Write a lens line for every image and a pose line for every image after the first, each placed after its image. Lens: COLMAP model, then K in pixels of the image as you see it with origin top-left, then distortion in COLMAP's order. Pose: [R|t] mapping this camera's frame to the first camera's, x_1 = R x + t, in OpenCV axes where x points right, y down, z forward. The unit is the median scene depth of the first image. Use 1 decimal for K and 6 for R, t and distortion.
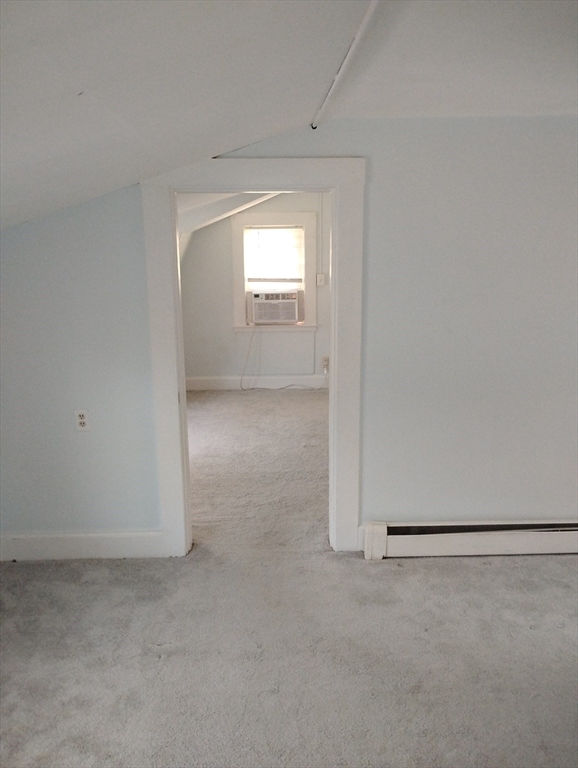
lens RADIAL K [[642.5, 0, 290.8], [0, 642.5, 386.2], [0, 0, 1]] dist [0.056589, -0.049839]
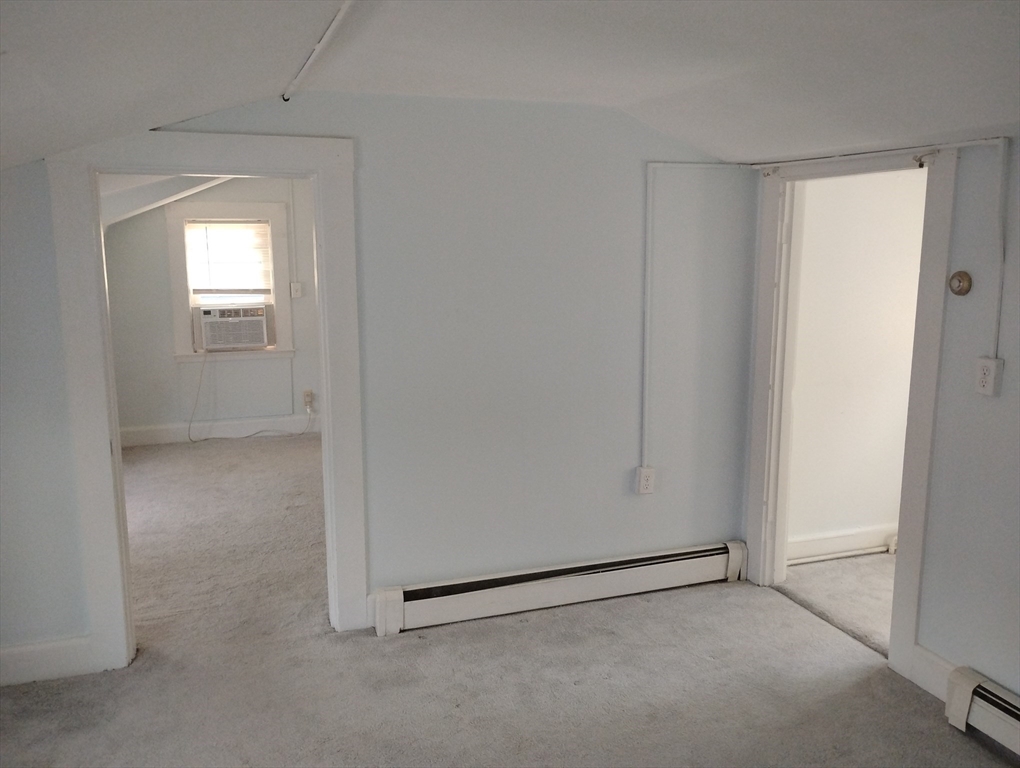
lens RADIAL K [[853.3, 0, 512.8], [0, 853.3, 381.5], [0, 0, 1]] dist [0.056589, -0.049839]
pose [[0.954982, -0.043829, 0.293407, -0.021182], [0.061568, 0.996774, -0.051495, 0.020723], [-0.290203, 0.067242, 0.954600, -0.072683]]
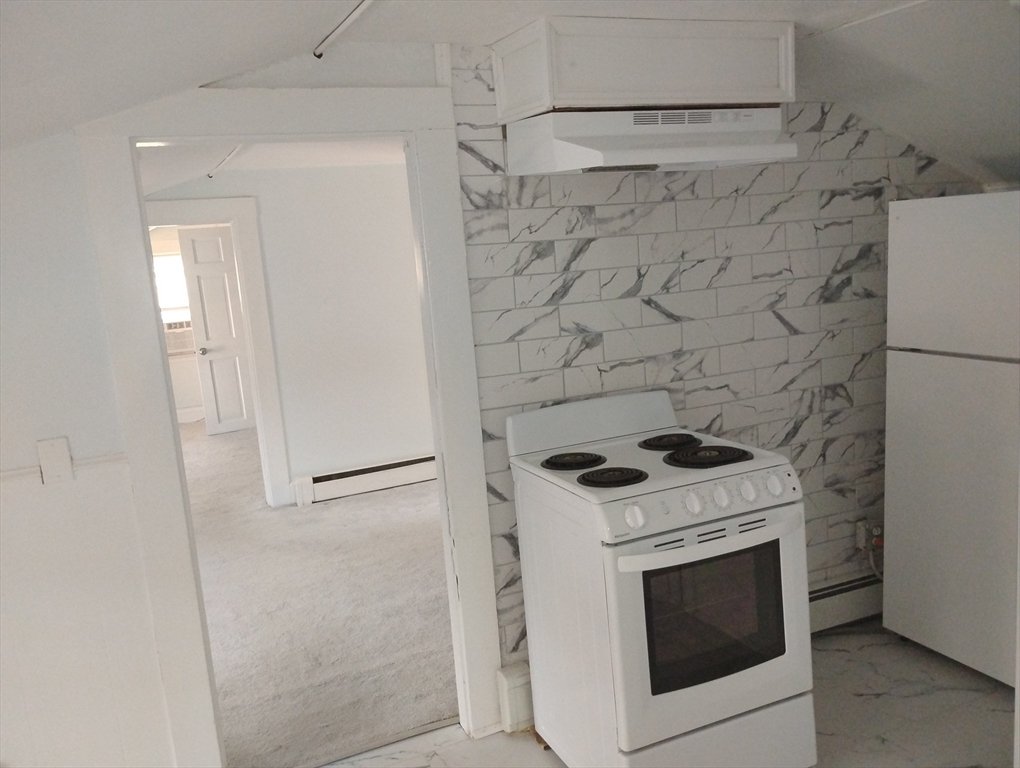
lens RADIAL K [[853.3, 0, 506.0], [0, 853.3, 384.4], [0, 0, 1]] dist [0.056589, -0.049839]
pose [[0.927539, -0.122666, 0.353021, -0.068026], [0.151592, 0.986891, -0.055378, 0.183783], [-0.341600, 0.104880, 0.933975, -0.709123]]
